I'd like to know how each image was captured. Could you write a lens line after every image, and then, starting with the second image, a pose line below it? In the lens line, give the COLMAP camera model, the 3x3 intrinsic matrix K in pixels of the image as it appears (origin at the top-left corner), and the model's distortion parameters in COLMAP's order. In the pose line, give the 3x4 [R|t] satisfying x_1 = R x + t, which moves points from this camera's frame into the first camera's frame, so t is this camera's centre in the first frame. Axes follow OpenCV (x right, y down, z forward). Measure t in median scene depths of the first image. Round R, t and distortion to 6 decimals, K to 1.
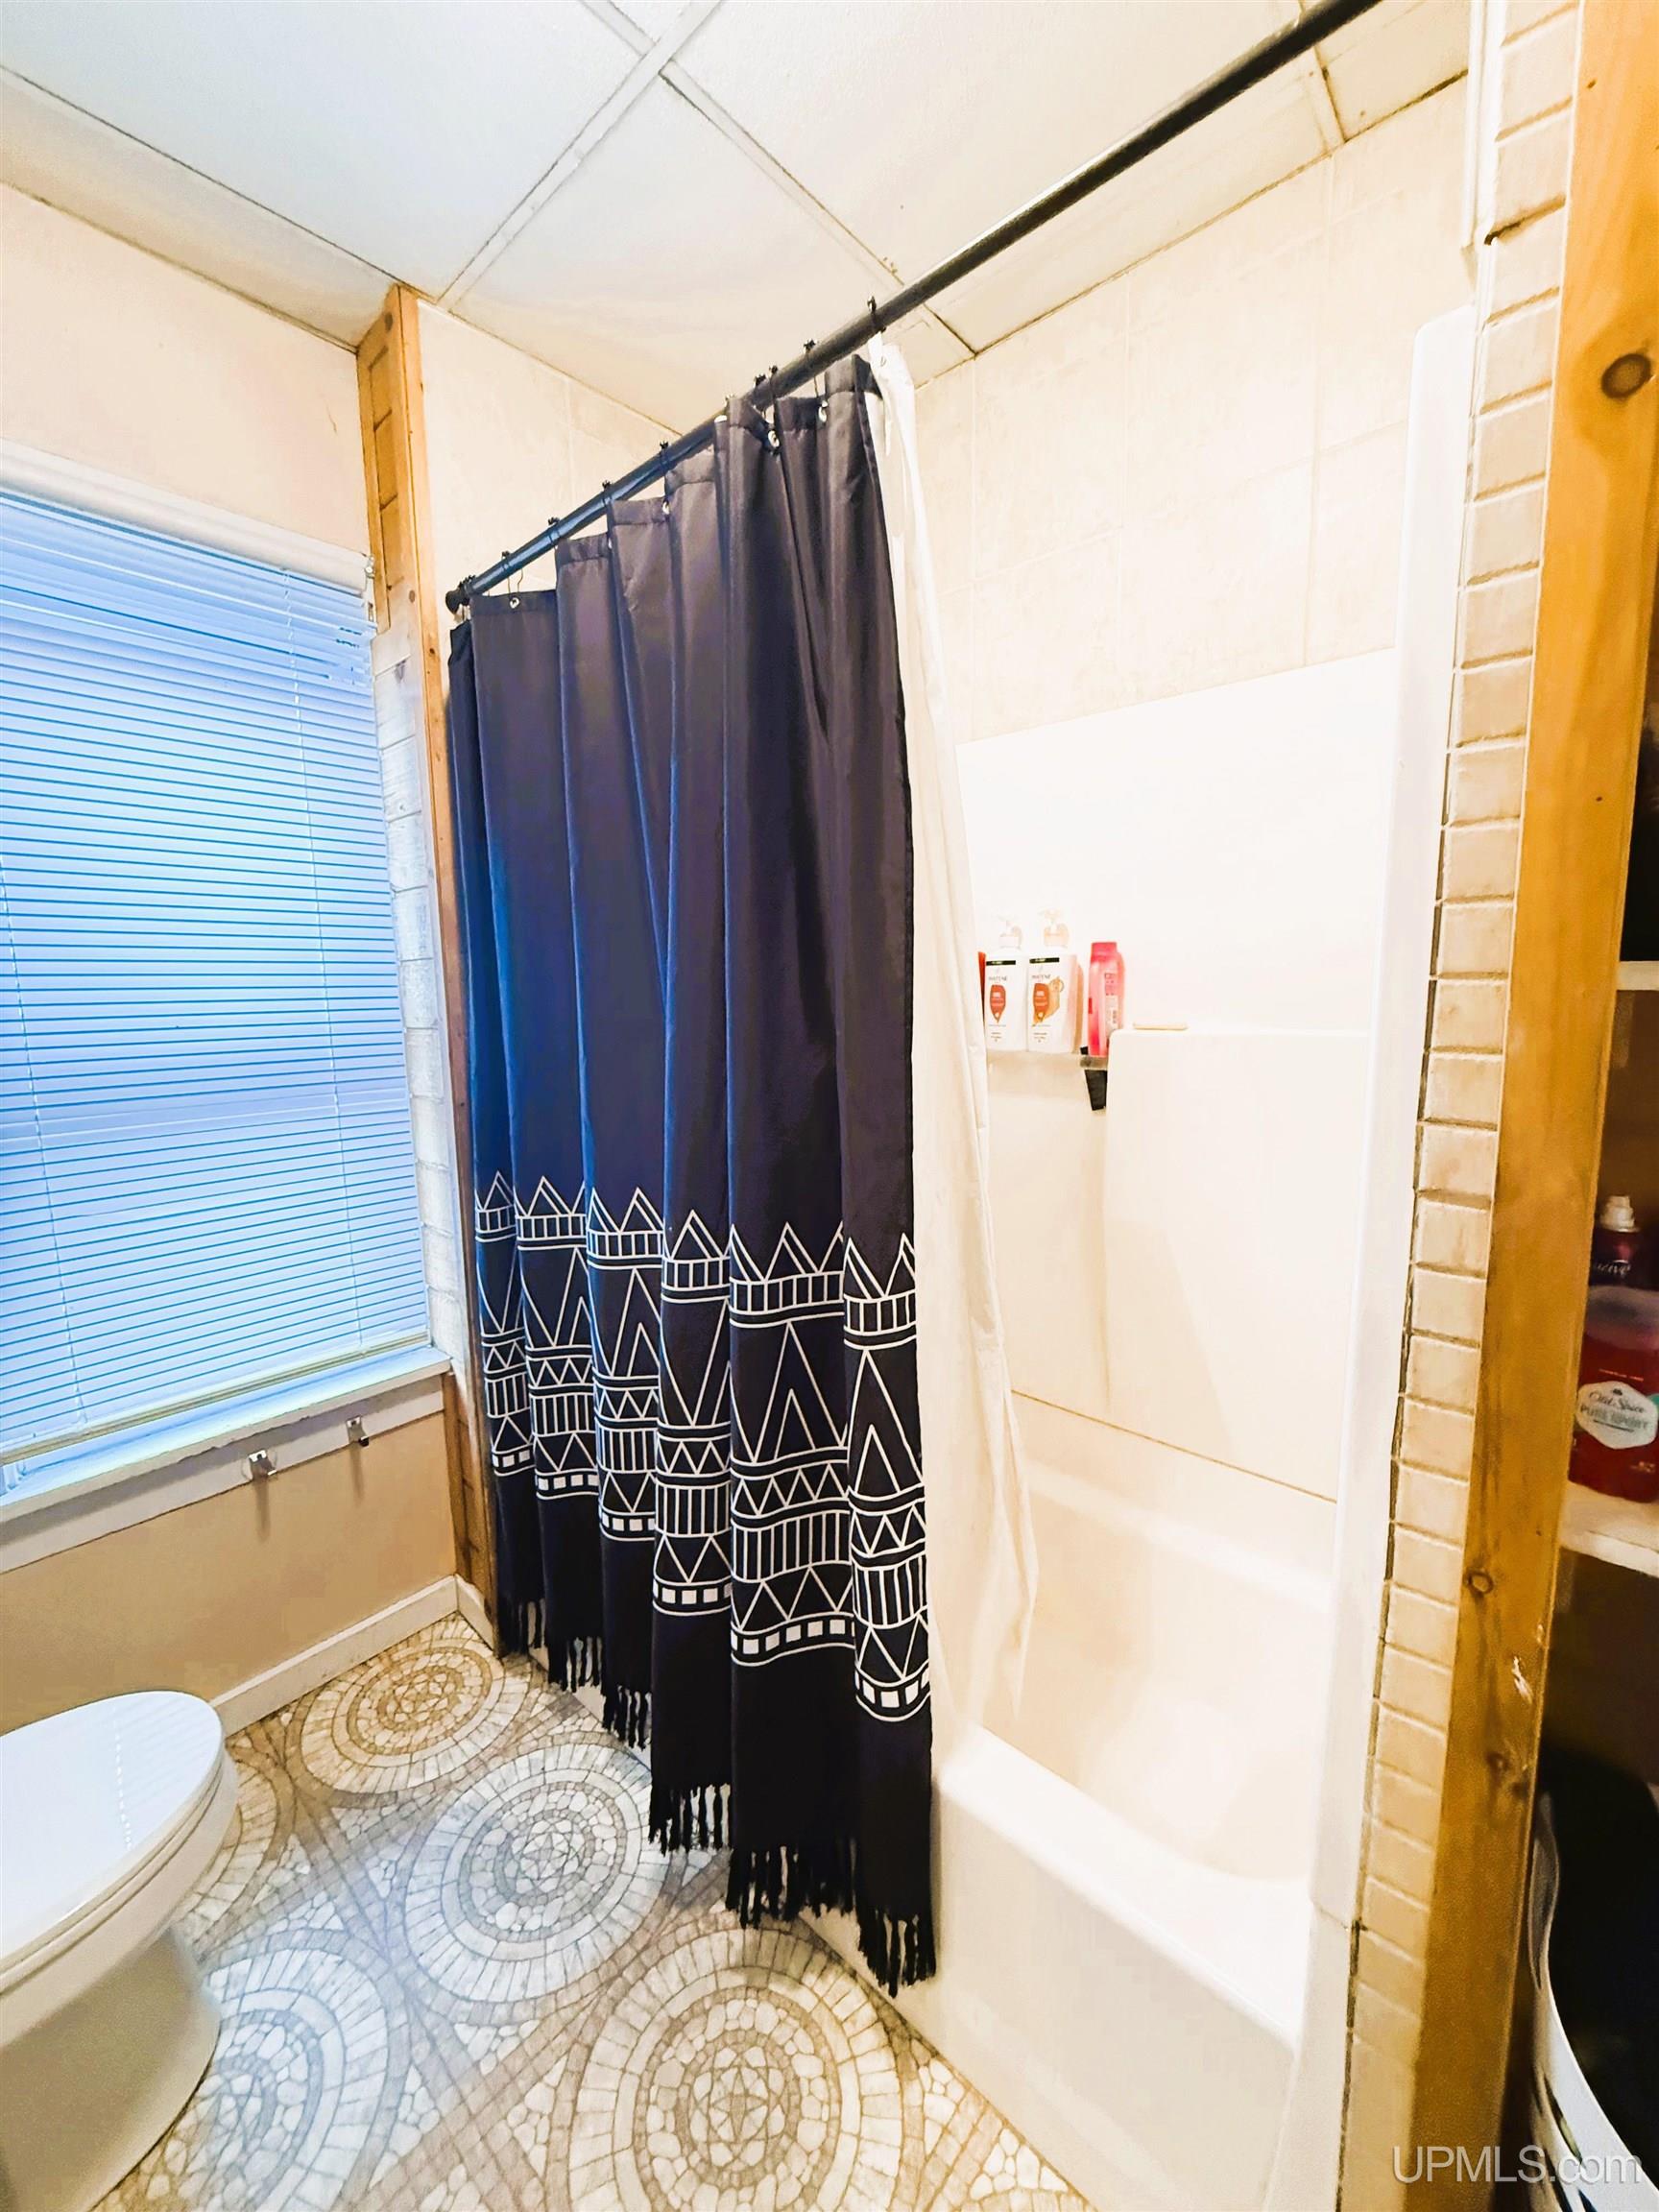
lens RADIAL K [[876.7, 0, 824.0], [0, 876.7, 1098.8], [0, 0, 1]] dist [-0.000677, -0.000086]
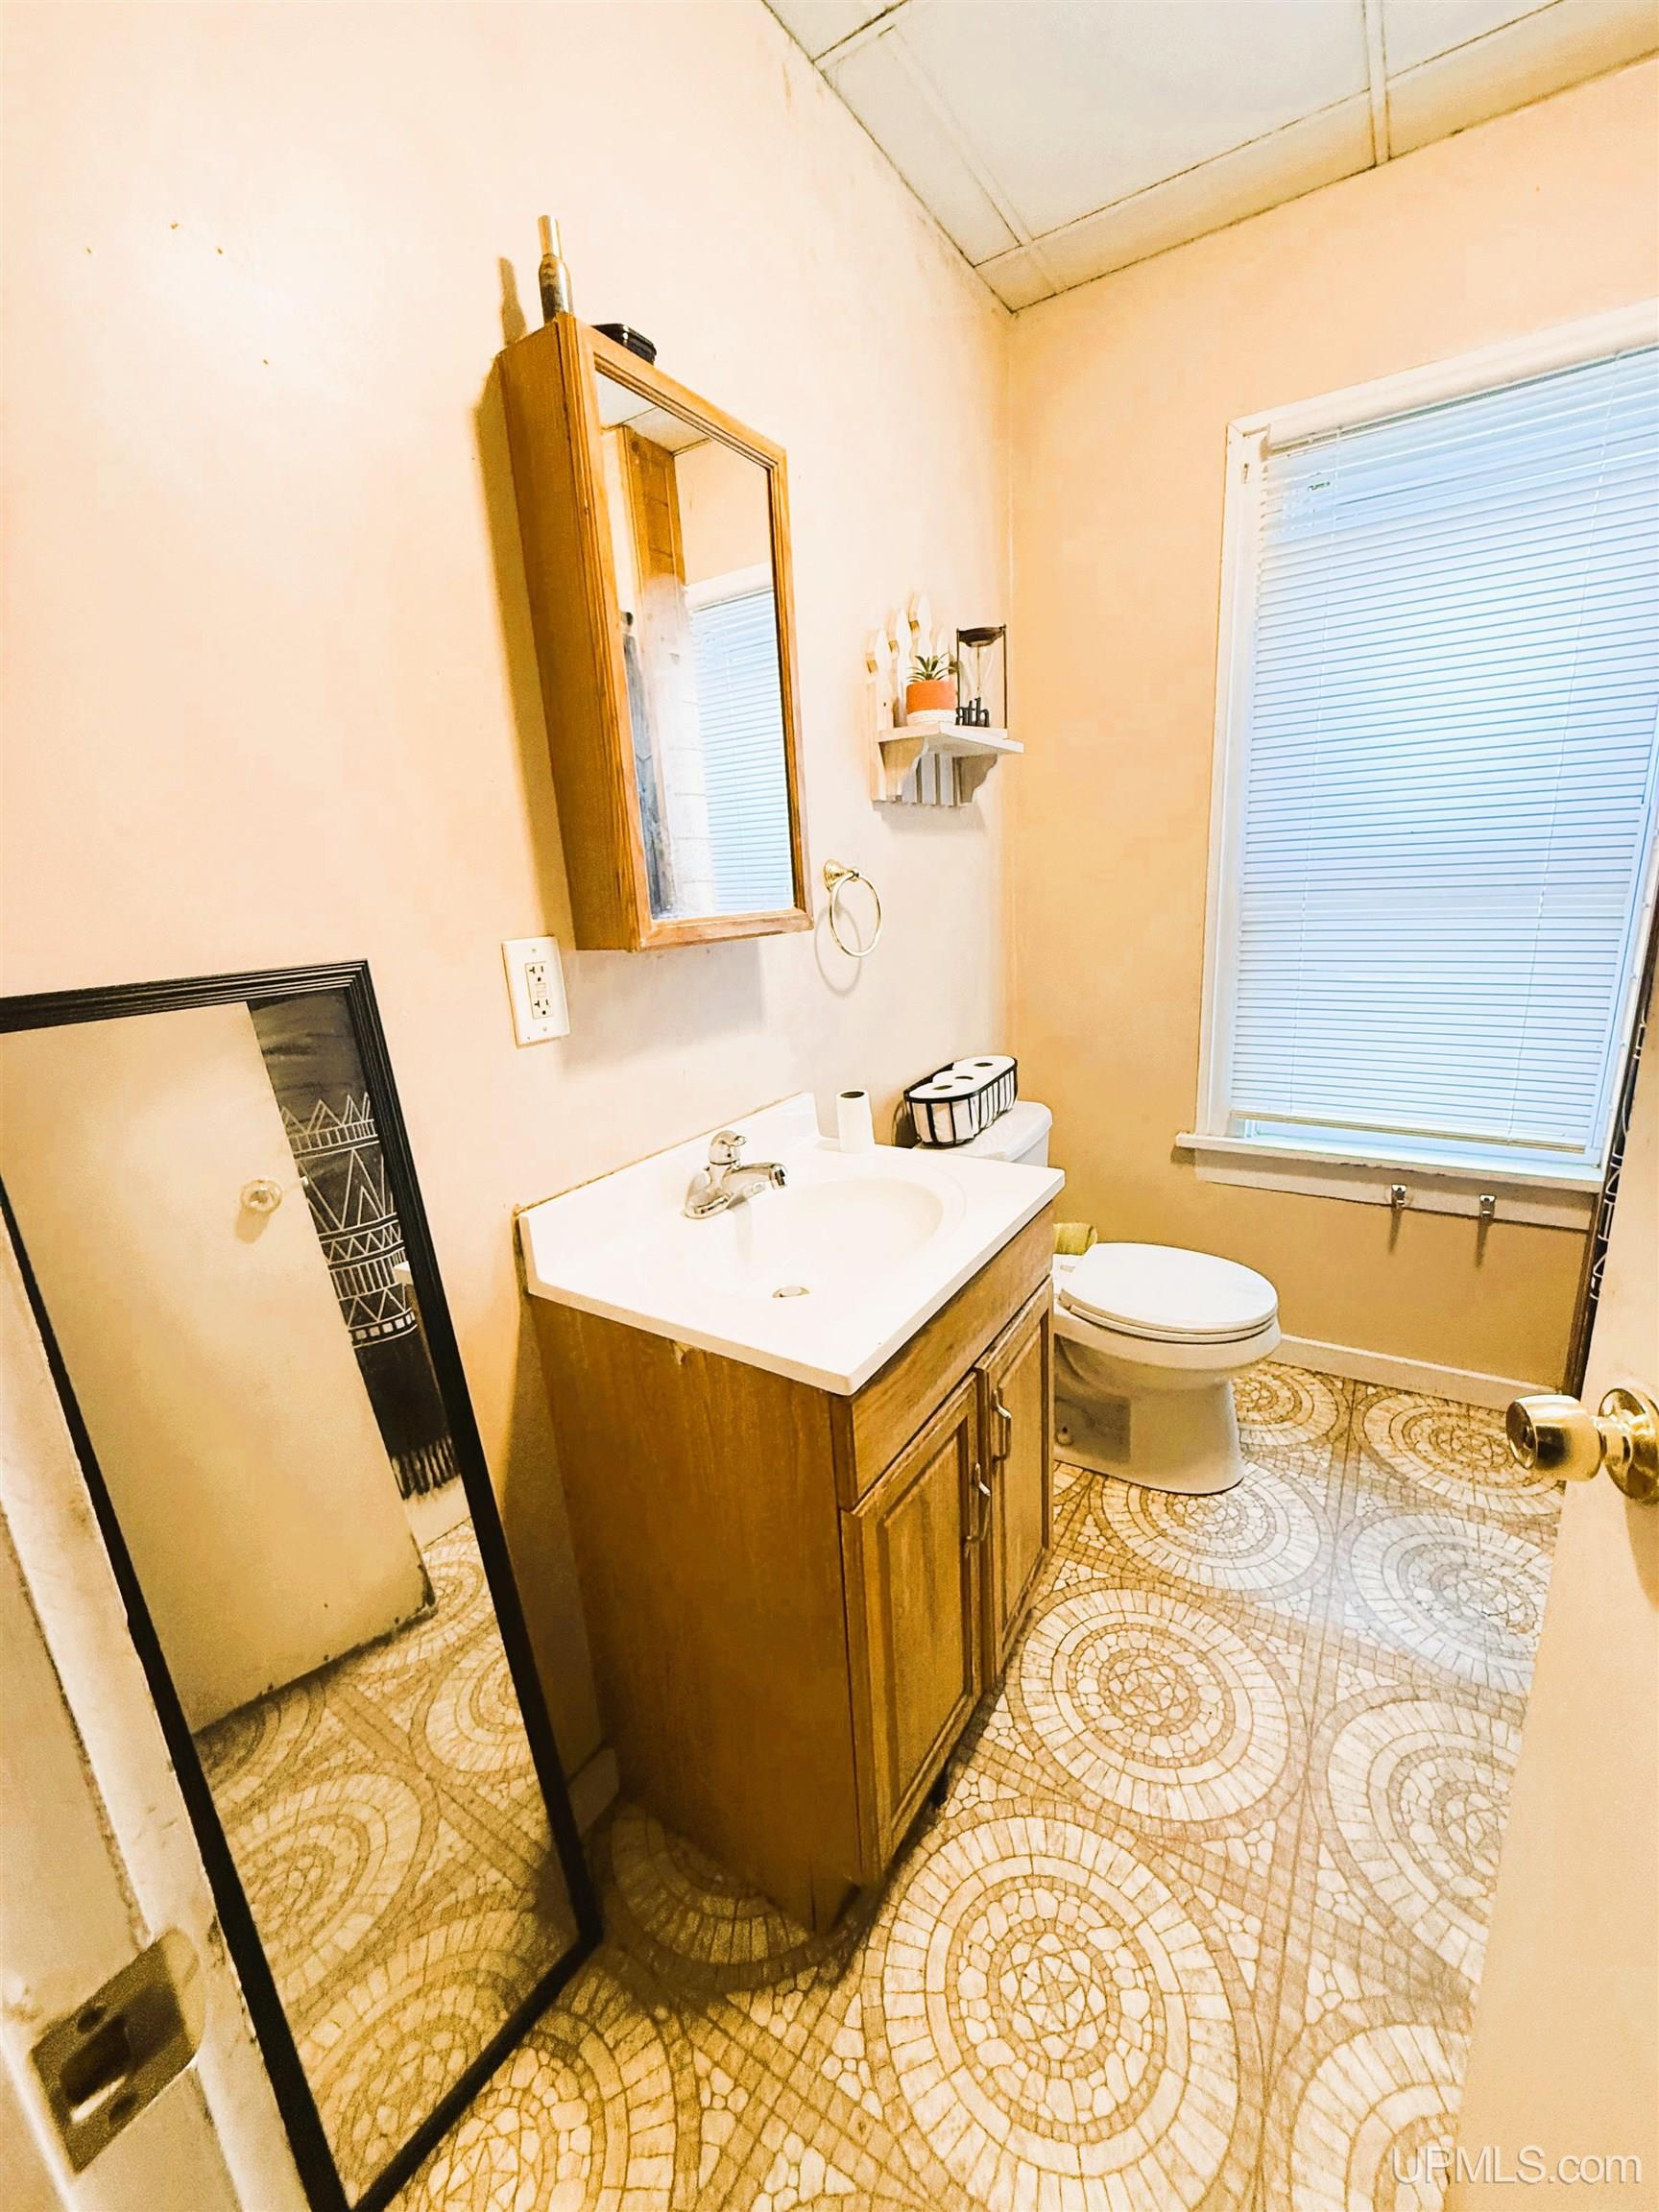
lens RADIAL K [[876.7, 0, 820.4], [0, 876.7, 1096.8], [0, 0, 1]] dist [-0.000677, -0.000086]
pose [[0.158596, 0.255186, -0.953796, 0.387004], [-0.075290, 0.966336, 0.246022, 0.036253], [0.984469, 0.032794, 0.172470, -0.032072]]
